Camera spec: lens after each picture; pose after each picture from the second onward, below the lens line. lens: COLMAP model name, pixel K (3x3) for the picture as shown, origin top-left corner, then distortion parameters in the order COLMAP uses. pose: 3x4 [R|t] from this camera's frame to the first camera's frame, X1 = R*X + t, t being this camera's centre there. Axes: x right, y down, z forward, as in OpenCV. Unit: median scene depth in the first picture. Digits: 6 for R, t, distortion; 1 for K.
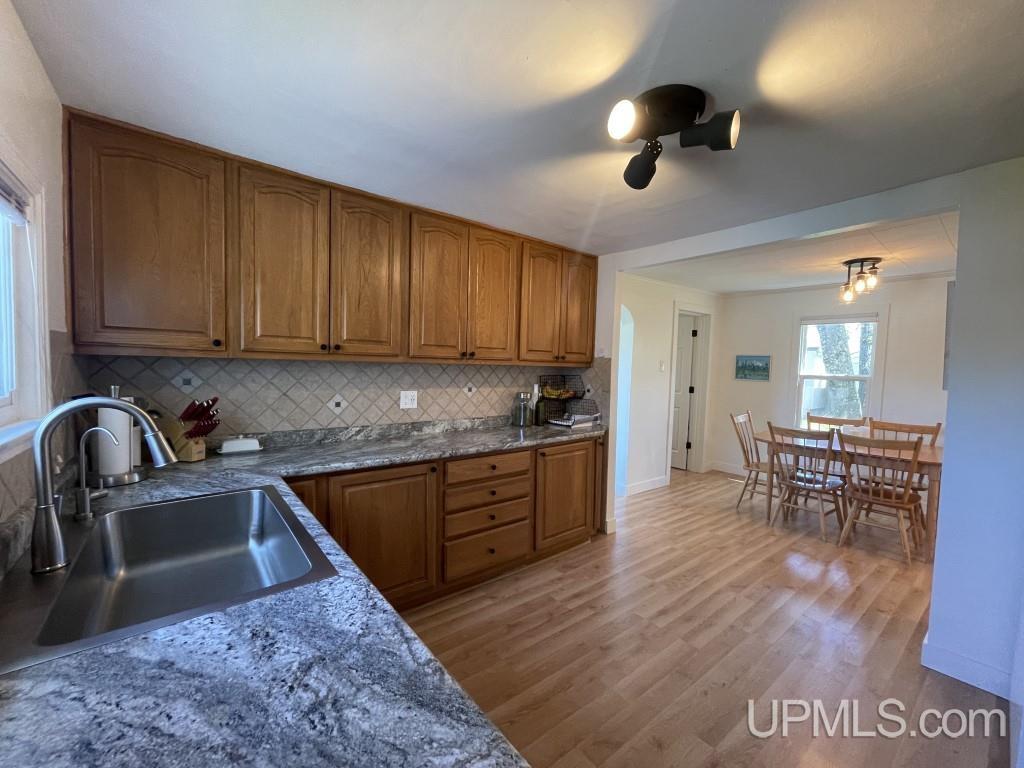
lens RADIAL K [[418.1, 0, 512.9], [0, 418.1, 385.9], [0, 0, 1]] dist [-0.001358, -0.000133]
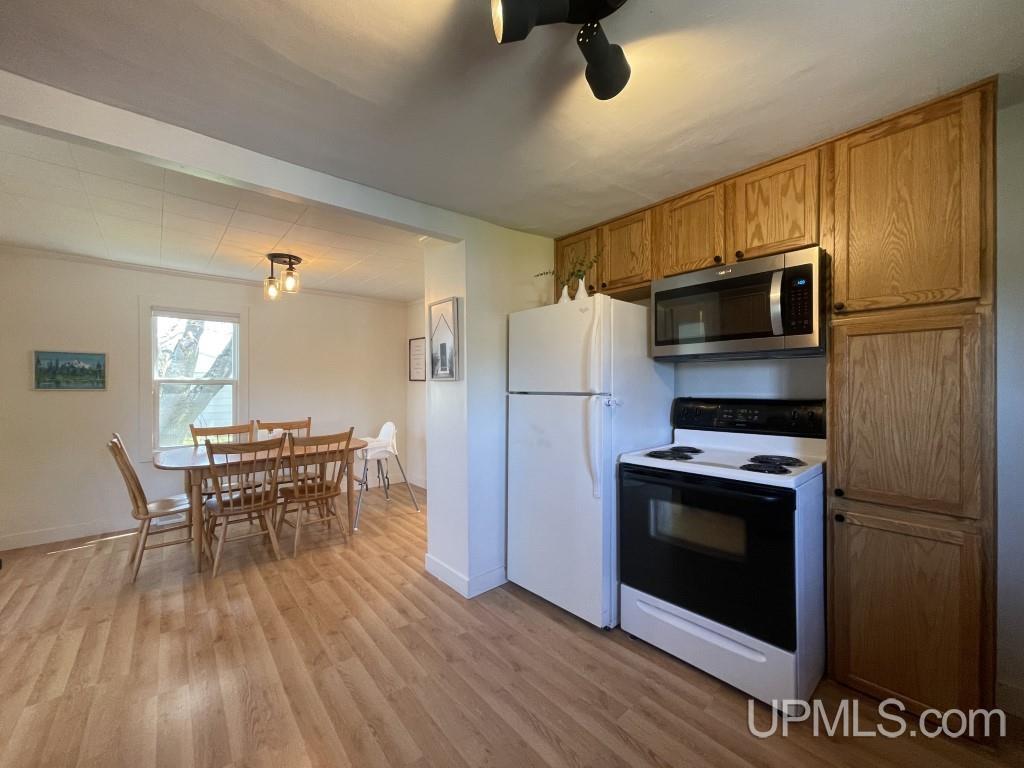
lens RADIAL K [[412.1, 0, 510.3], [0, 412.1, 387.1], [0, 0, 1]] dist [-0.000738, -0.000175]
pose [[-0.029618, -0.031218, 0.999074, -0.128536], [0.056871, 0.997840, 0.032865, -0.000367], [-0.997942, 0.057791, -0.027779, 0.463139]]
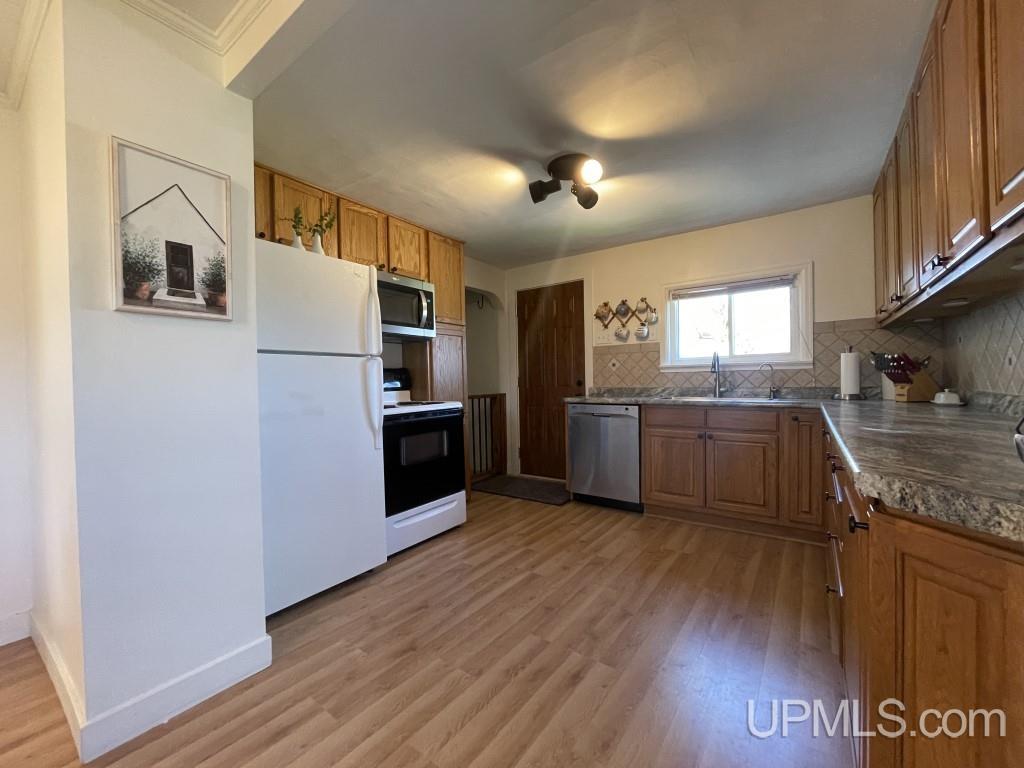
lens RADIAL K [[412.1, 0, 510.3], [0, 412.1, 387.1], [0, 0, 1]] dist [-0.000738, -0.000175]
pose [[-0.964372, 0.000059, -0.264551, 0.391777], [-0.015052, 0.998368, 0.055093, 0.043203], [0.264122, 0.057112, -0.962797, 0.982284]]
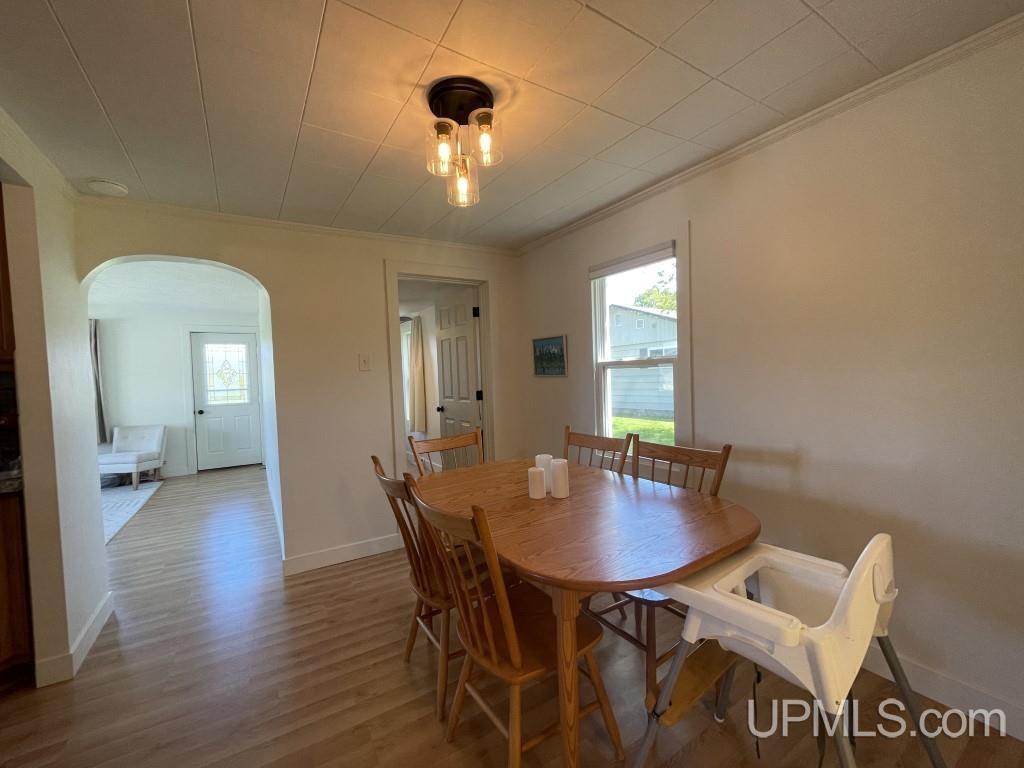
lens RADIAL K [[418.1, 0, 512.9], [0, 418.1, 385.9], [0, 0, 1]] dist [-0.001358, -0.000133]
pose [[0.991899, -0.059285, -0.112345, 0.816970], [0.056633, 0.998039, -0.026651, 0.021721], [0.113705, 0.020073, 0.993312, 0.492227]]
